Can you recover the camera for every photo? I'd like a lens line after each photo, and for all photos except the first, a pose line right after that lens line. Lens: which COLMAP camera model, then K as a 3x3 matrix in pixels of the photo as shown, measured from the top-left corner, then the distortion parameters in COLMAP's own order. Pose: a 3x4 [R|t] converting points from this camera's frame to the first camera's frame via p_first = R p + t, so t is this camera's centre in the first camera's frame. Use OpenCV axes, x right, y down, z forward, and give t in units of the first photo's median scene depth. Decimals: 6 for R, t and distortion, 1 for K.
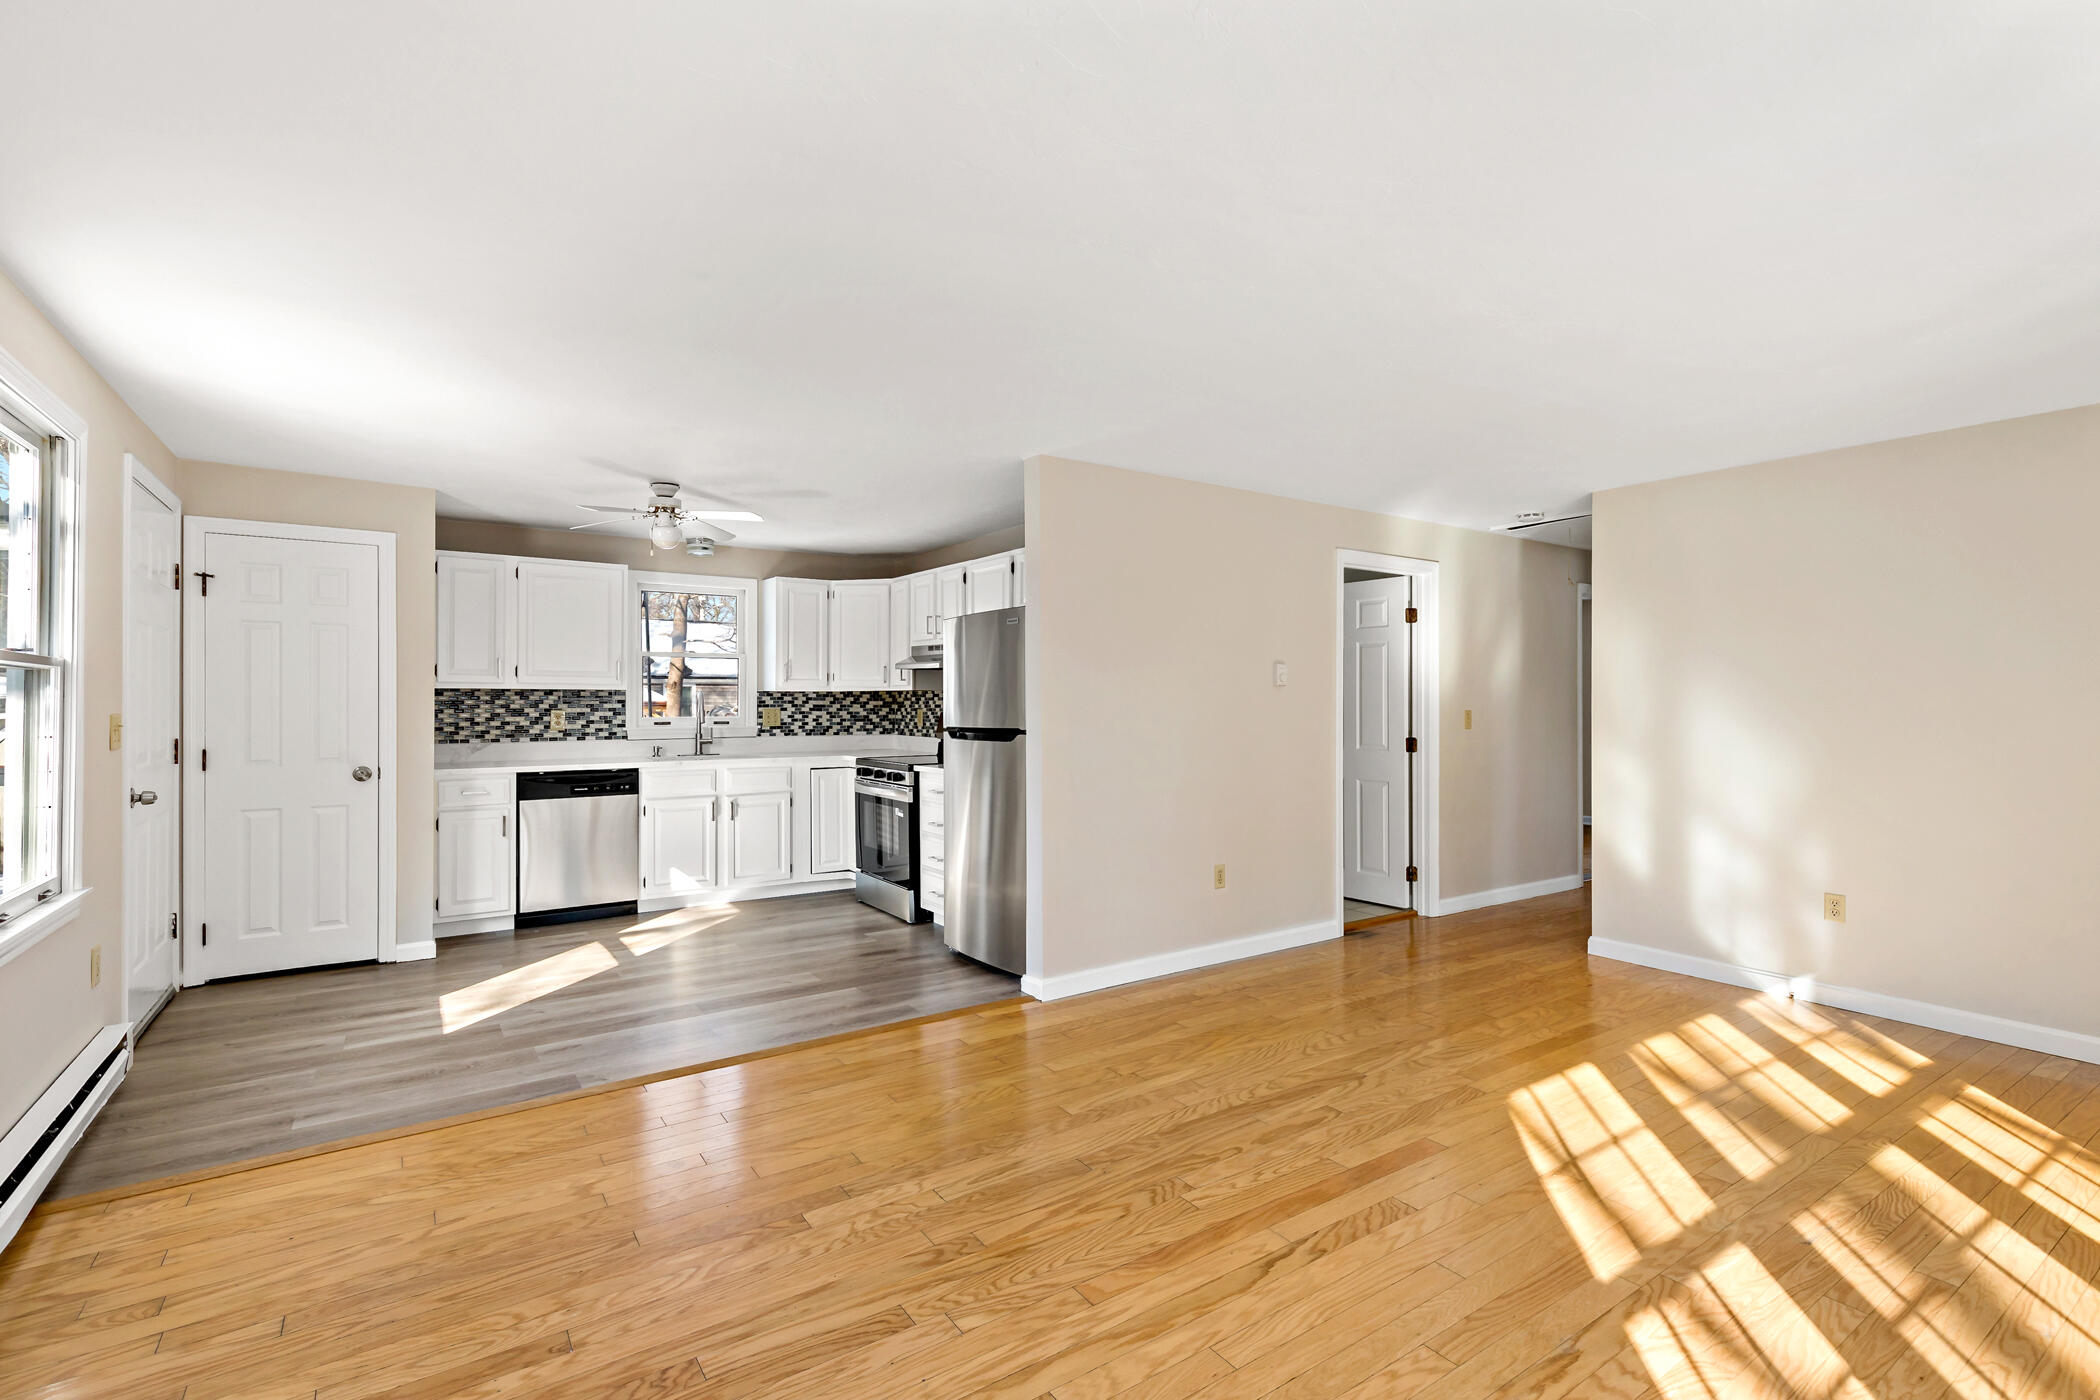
lens RADIAL K [[956.5, 0, 1061.0], [0, 956.5, 703.8], [0, 0, 1]] dist [0.015062, -0.002923]
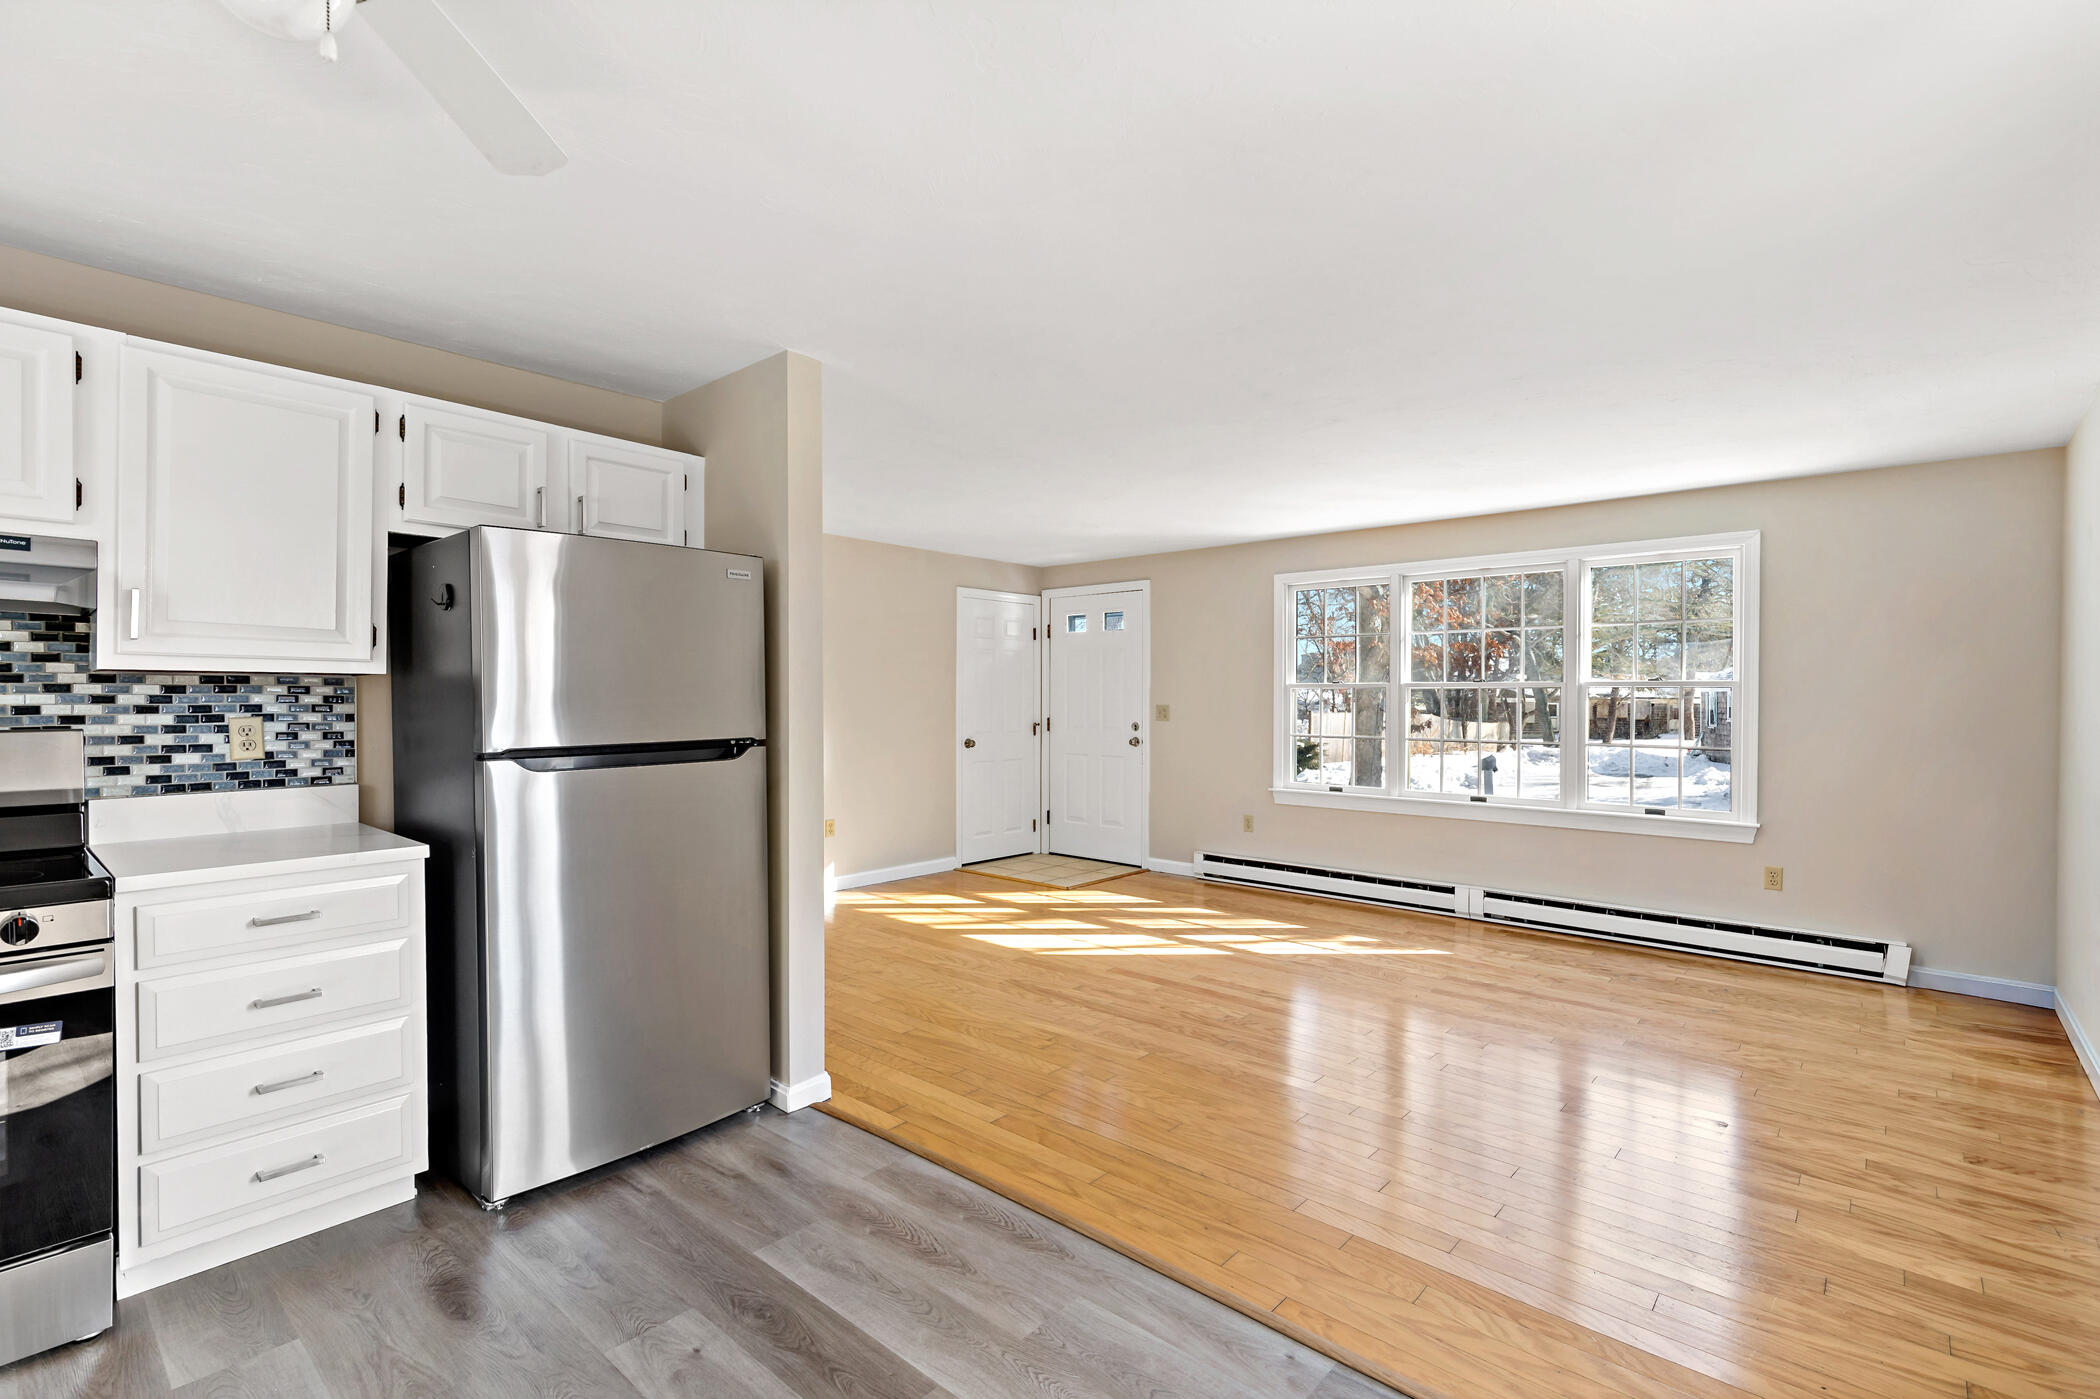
lens RADIAL K [[956.5, 0, 1058.3], [0, 956.5, 707.0], [0, 0, 1]] dist [0.015062, -0.002923]
pose [[-0.242568, -0.010981, 0.970072, -0.612608], [0.000873, 0.999933, 0.011538, -0.003592], [-0.970134, 0.003646, -0.242542, 0.782147]]
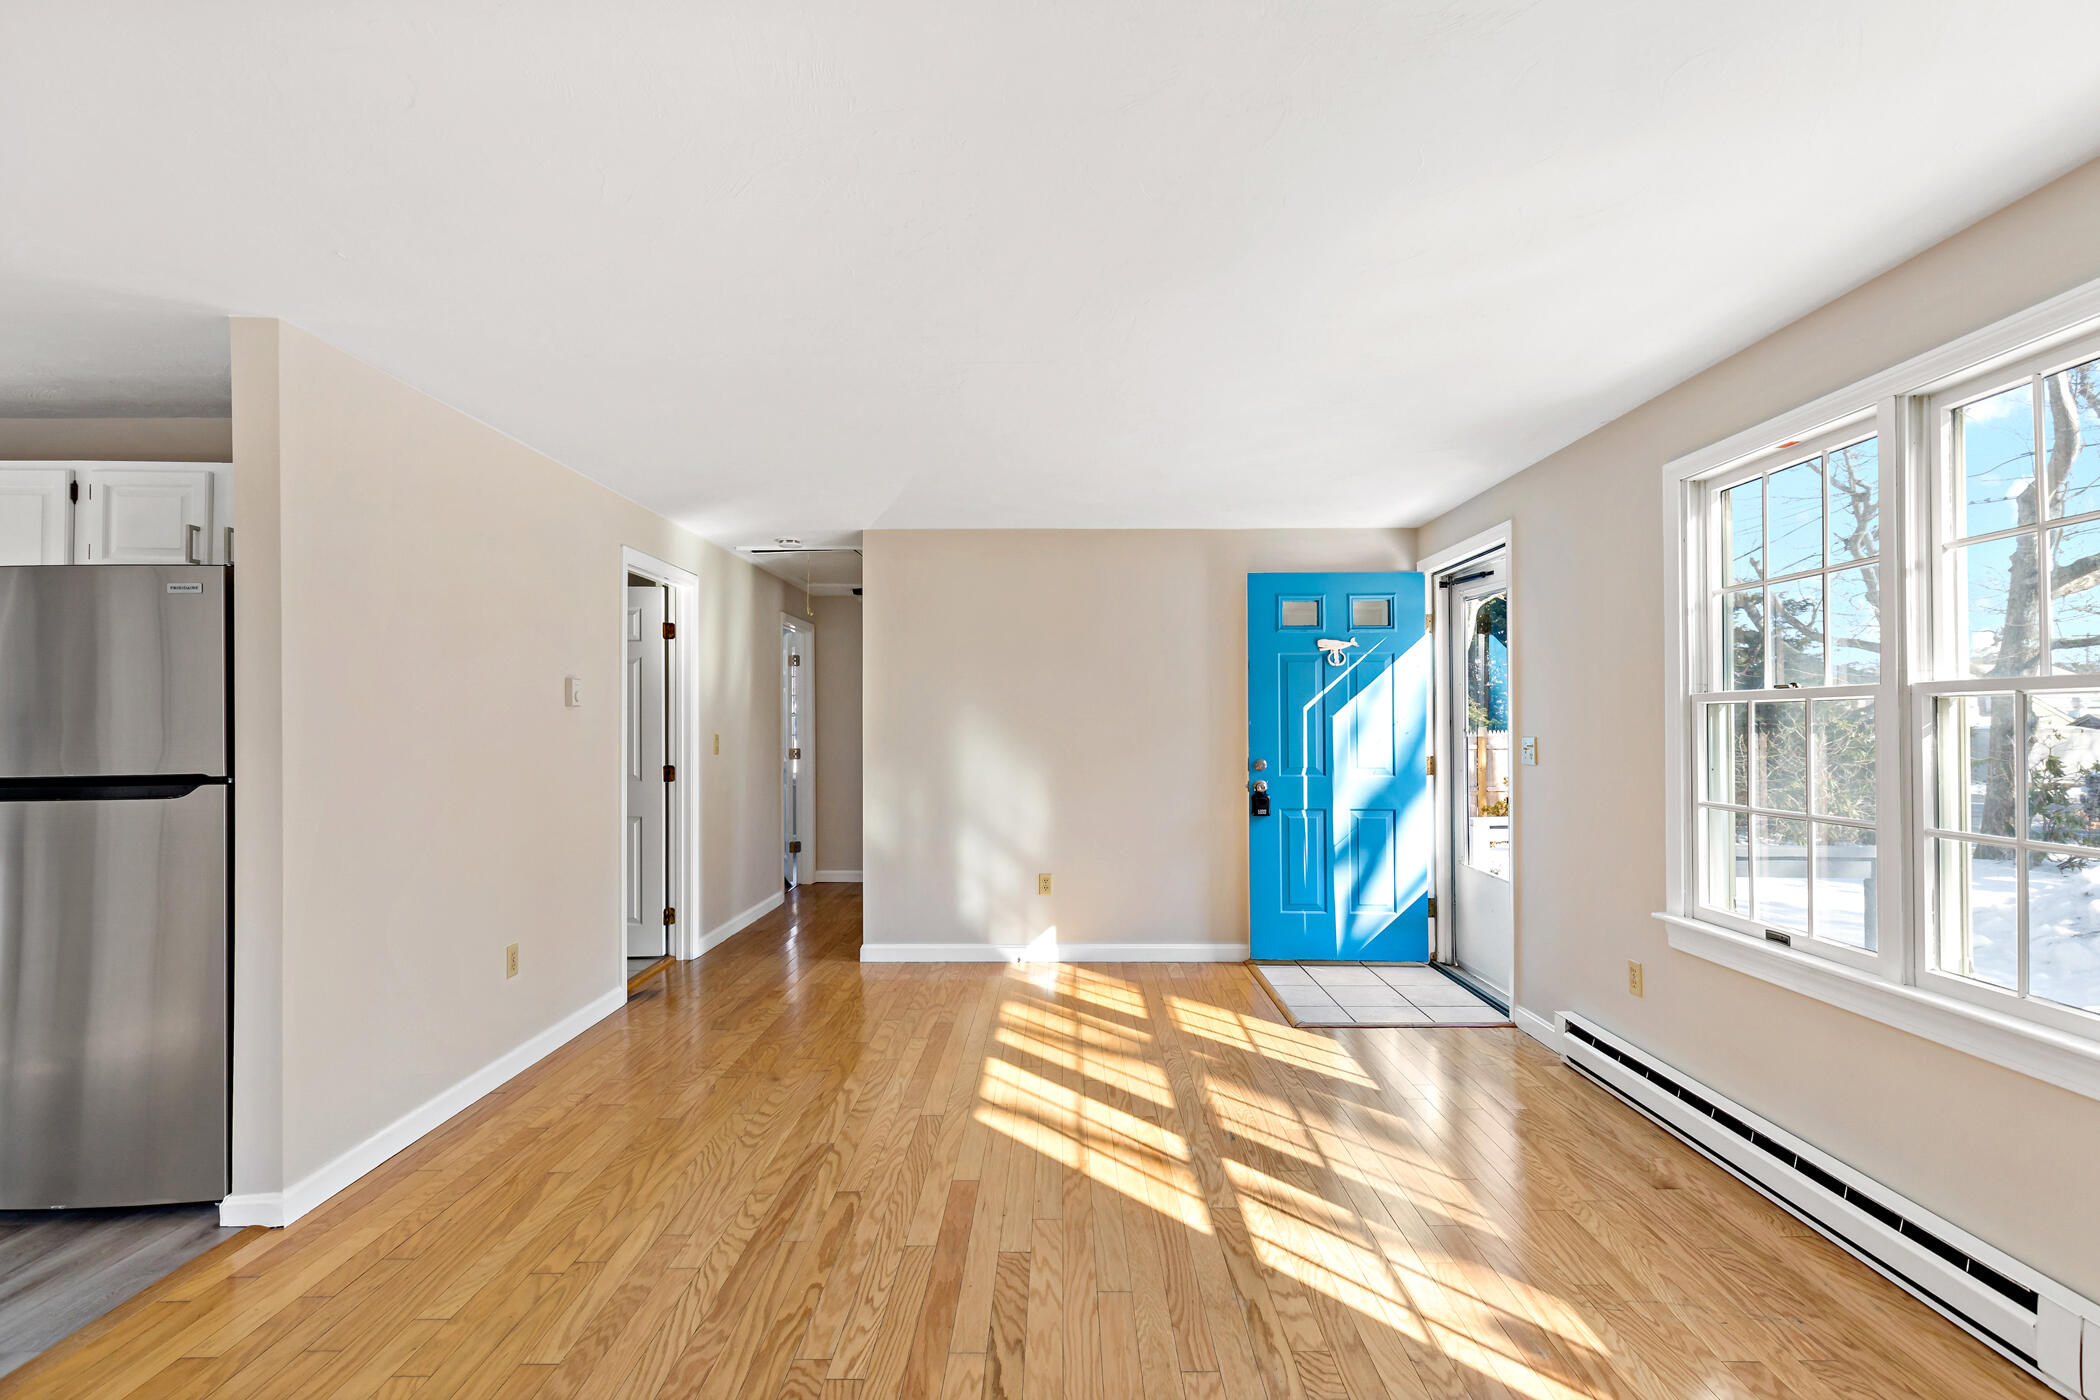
lens RADIAL K [[956.5, 0, 1056.5], [0, 956.5, 718.3], [0, 0, 1]] dist [0.015062, -0.002923]
pose [[0.570538, 0.003316, 0.821264, -0.188839], [0.004826, 0.999961, -0.007390, -0.001990], [-0.821257, 0.008179, 0.570500, 0.193801]]
